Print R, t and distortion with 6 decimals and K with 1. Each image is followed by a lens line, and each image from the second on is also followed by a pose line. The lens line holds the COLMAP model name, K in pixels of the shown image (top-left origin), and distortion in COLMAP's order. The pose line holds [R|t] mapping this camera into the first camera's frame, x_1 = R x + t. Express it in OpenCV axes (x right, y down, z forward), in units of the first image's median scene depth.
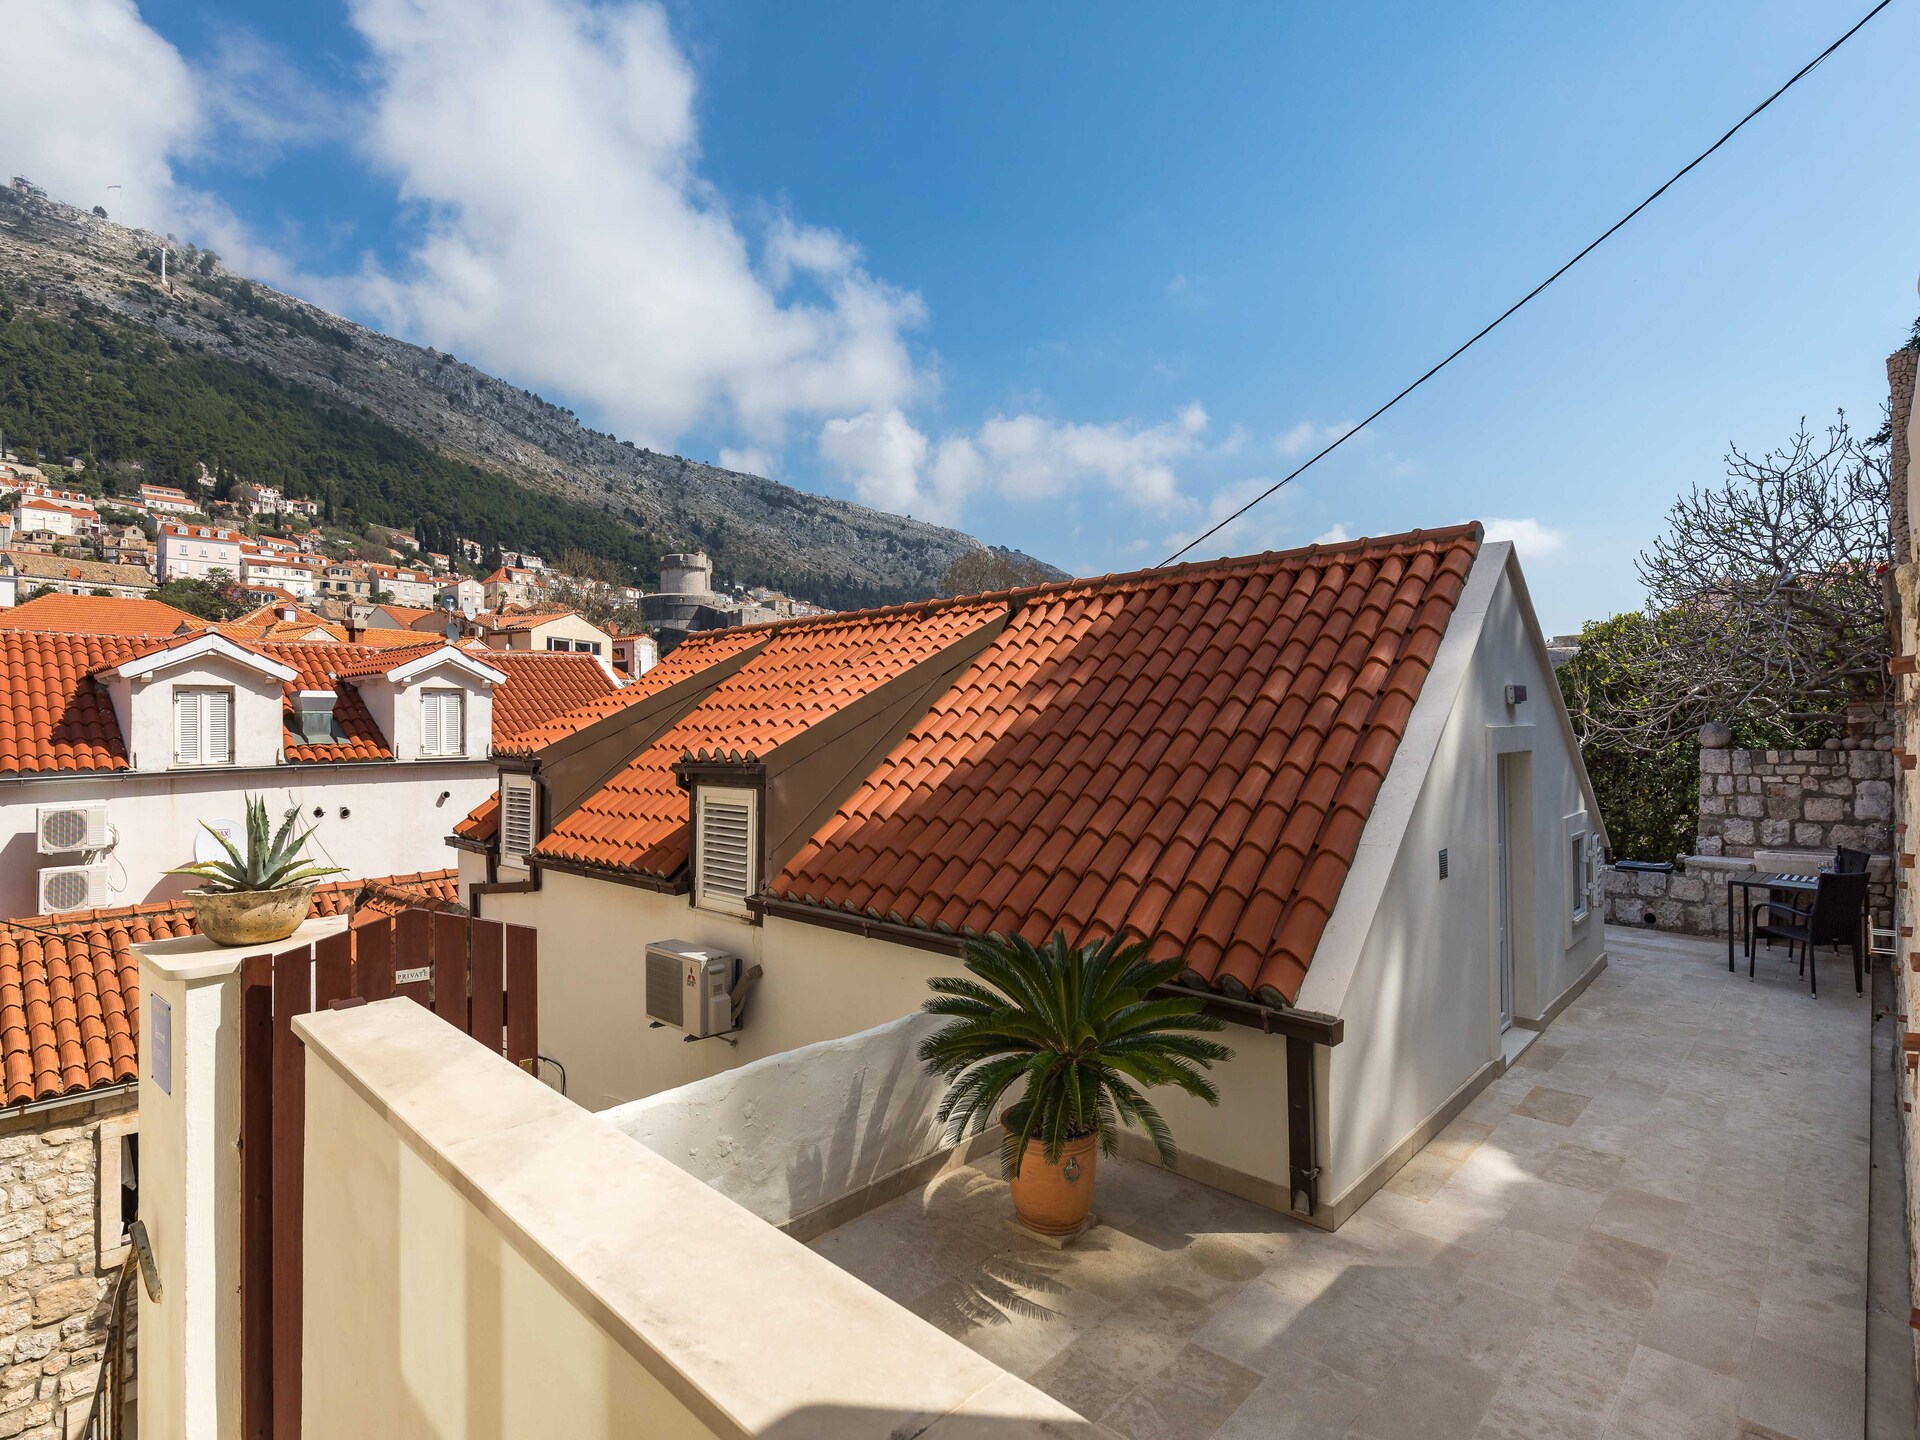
lens RADIAL K [[1163.2, 0, 874.1], [0, 1163.2, 693.4], [0, 0, 1]] dist [-0.001544, -0.000657]
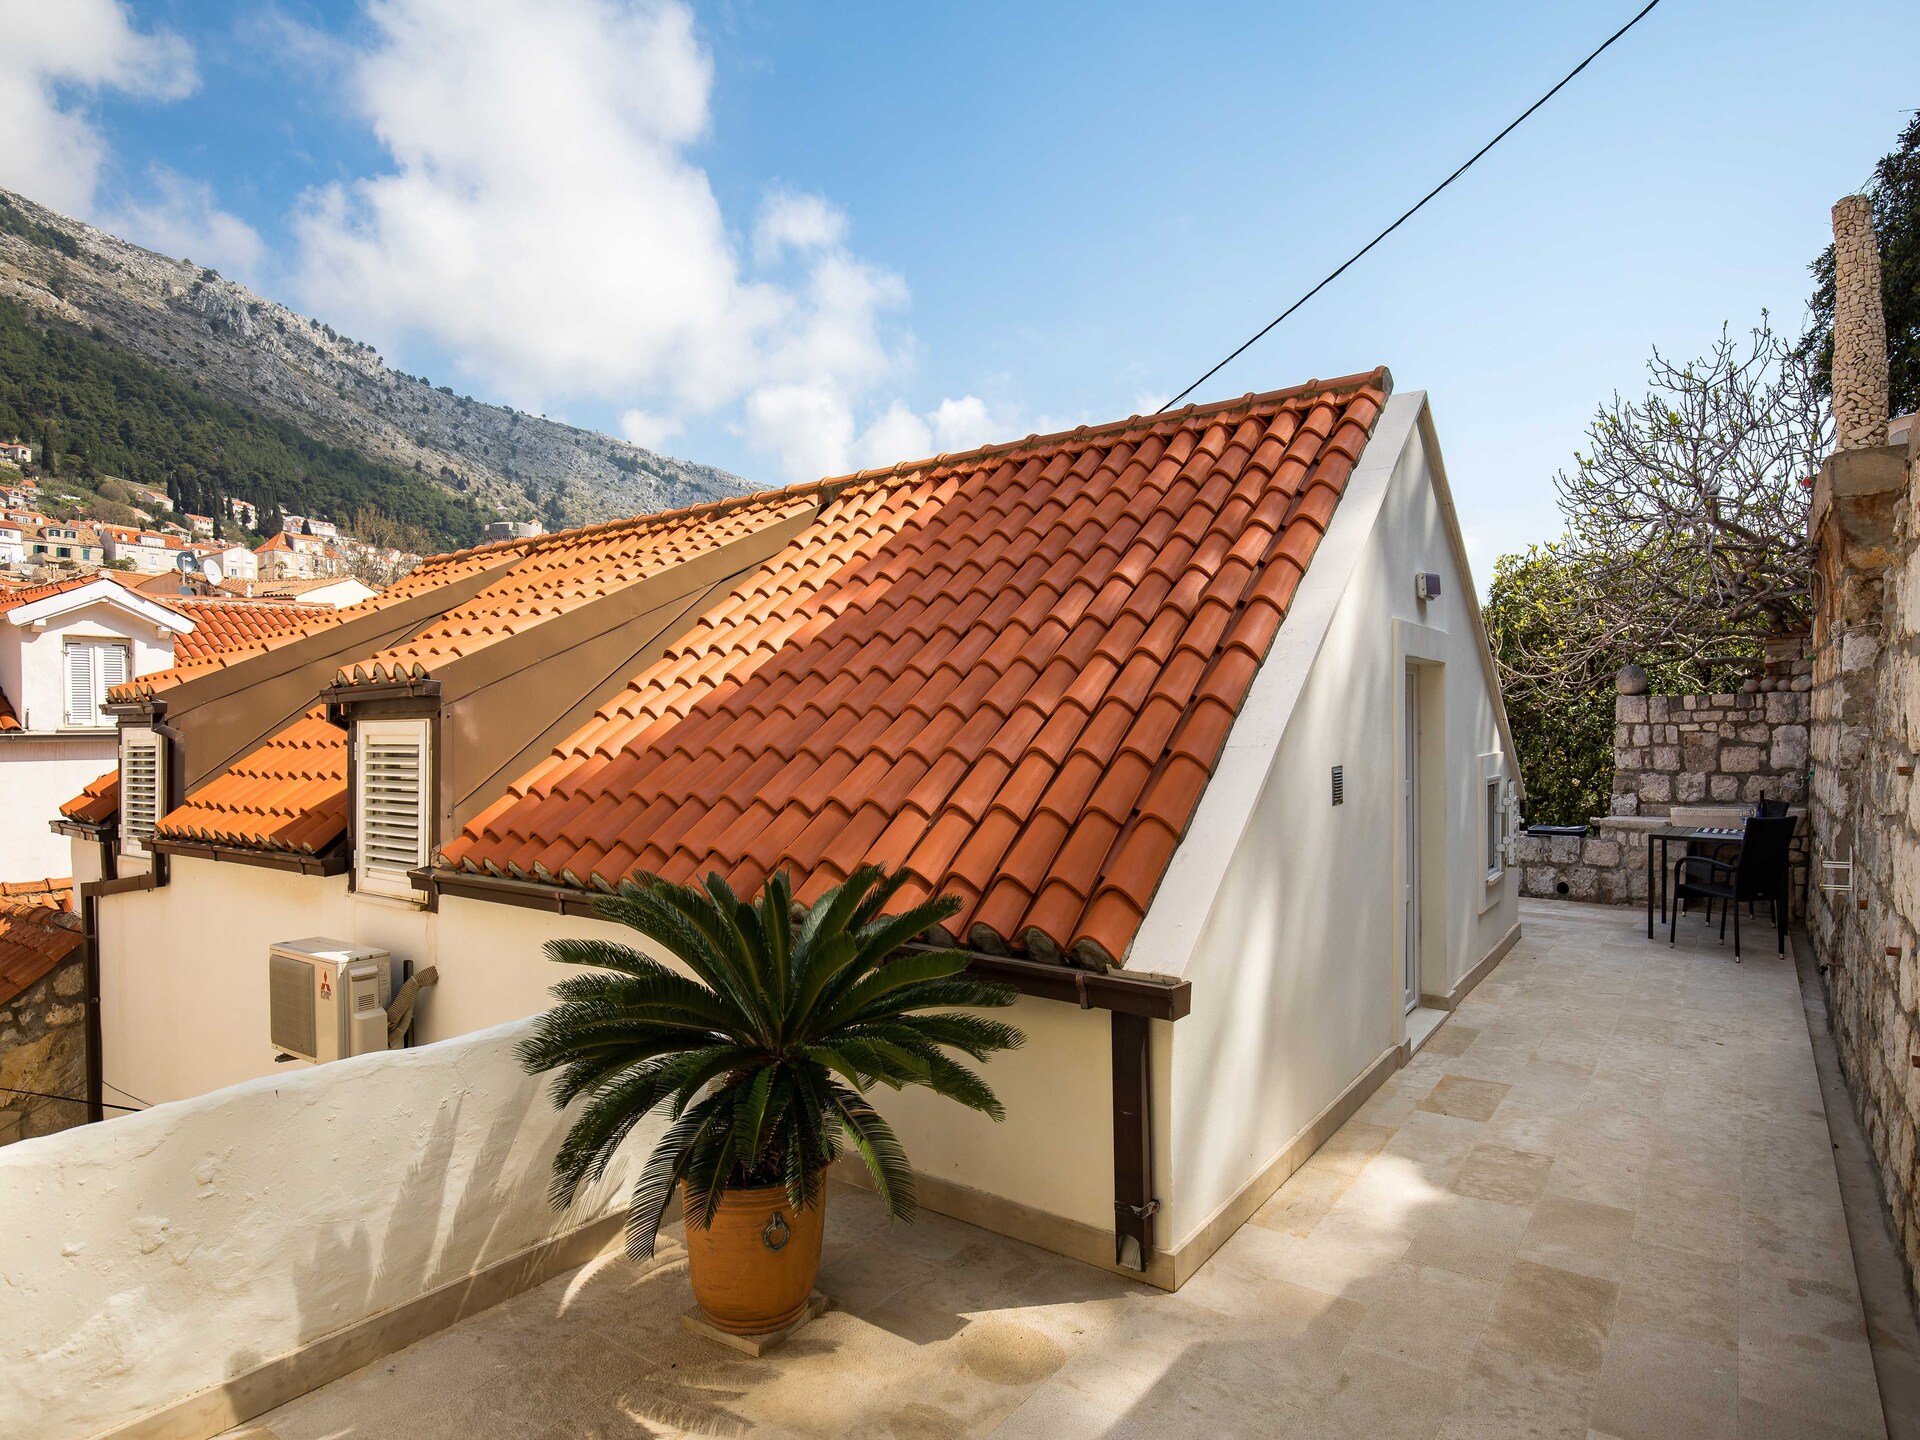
lens RADIAL K [[1276.2, 0, 1005.5], [0, 1276.2, 743.7], [0, 0, 1]] dist [-0.022676, 0.009467]
pose [[0.982380, -0.003406, 0.186865, 0.073832], [-0.002586, 0.999491, 0.031811, 0.054885], [-0.186878, -0.031734, 0.981870, 0.137746]]
